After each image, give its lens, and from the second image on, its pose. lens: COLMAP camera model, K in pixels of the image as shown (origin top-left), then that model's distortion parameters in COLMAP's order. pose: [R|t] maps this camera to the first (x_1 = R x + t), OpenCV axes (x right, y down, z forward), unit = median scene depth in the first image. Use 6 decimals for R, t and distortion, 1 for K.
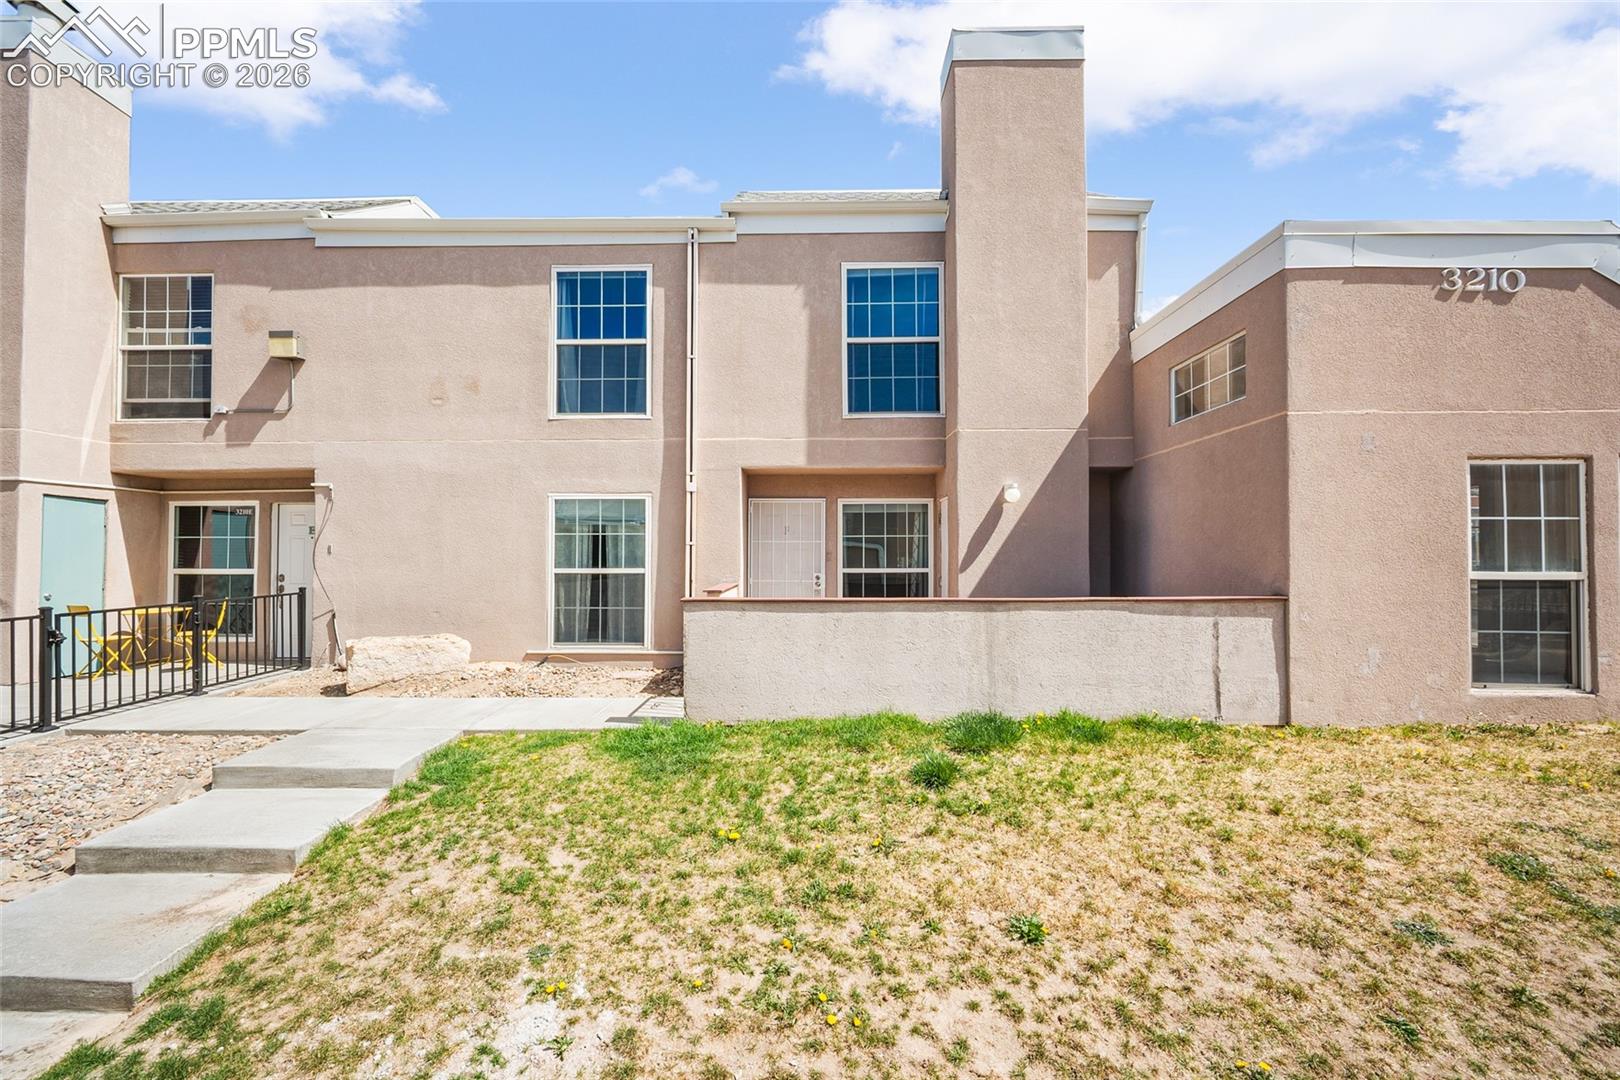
lens RADIAL K [[636.6, 0, 811.5], [0, 636.6, 545.7], [0, 0, 1]] dist [0.000400, -0.000587]
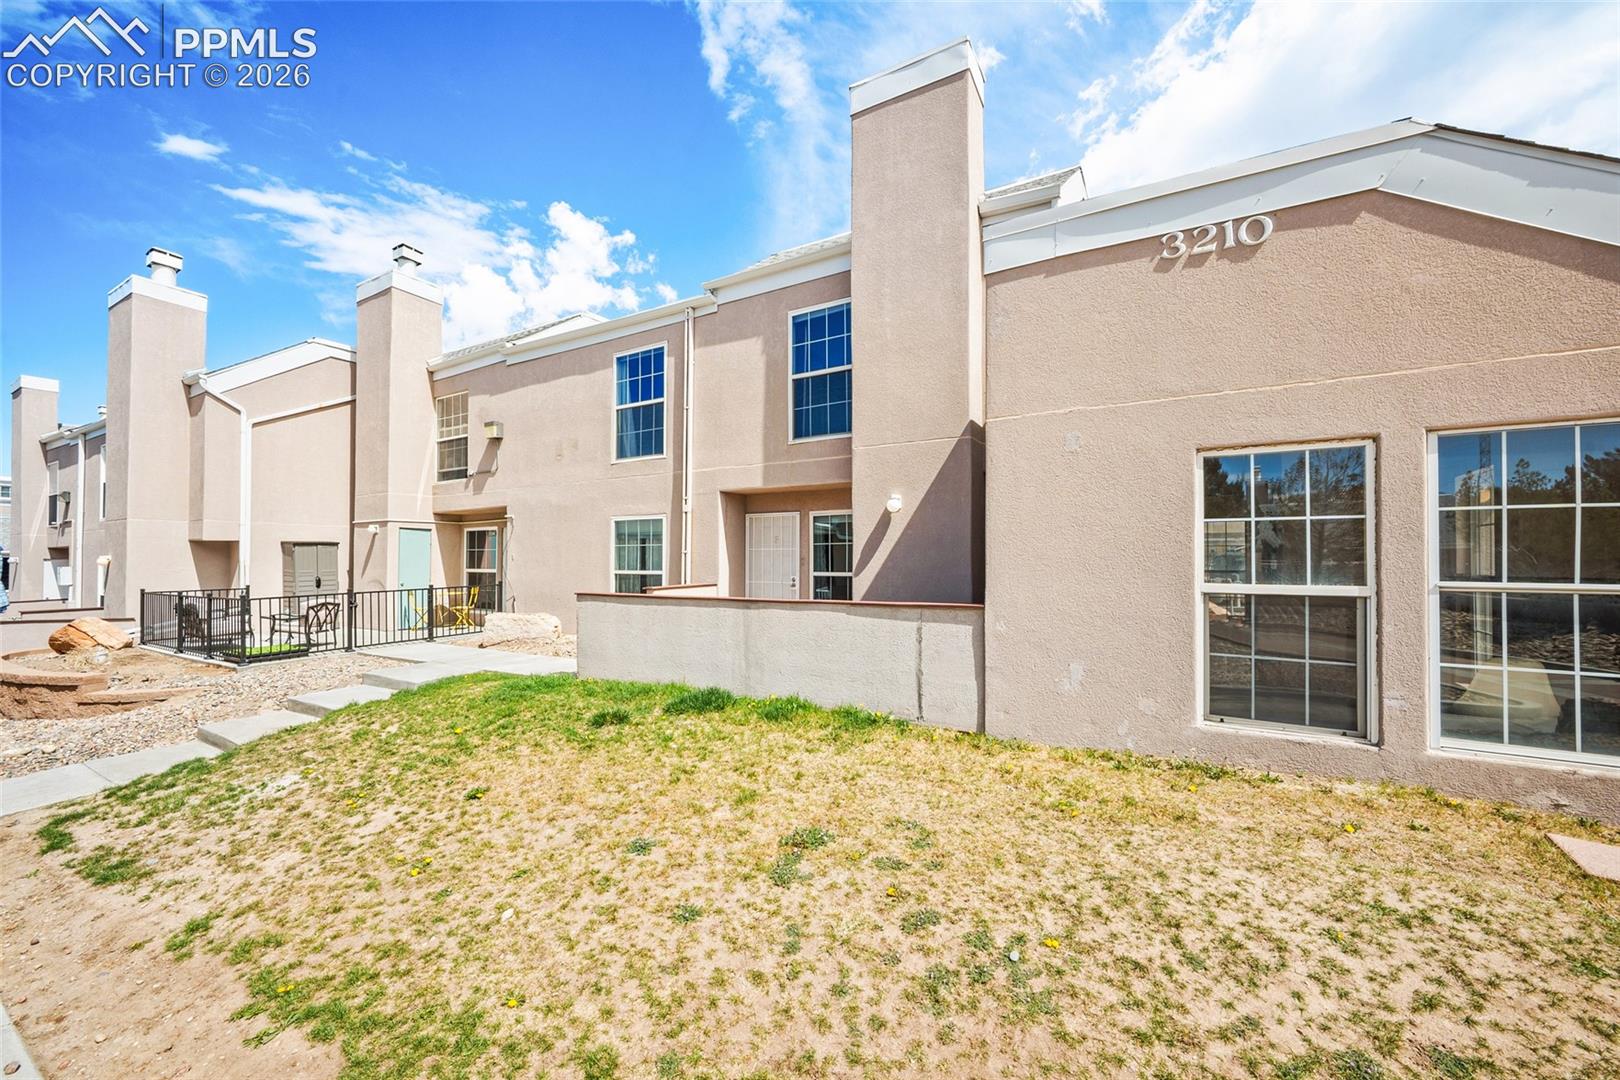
lens RADIAL K [[636.6, 0, 810.4], [0, 636.6, 546.9], [0, 0, 1]] dist [0.000400, -0.000587]
pose [[0.868312, -0.010014, -0.495917, 0.668922], [0.009292, 0.999949, -0.003923, -0.006324], [0.495931, -0.001202, 0.868361, 0.001180]]
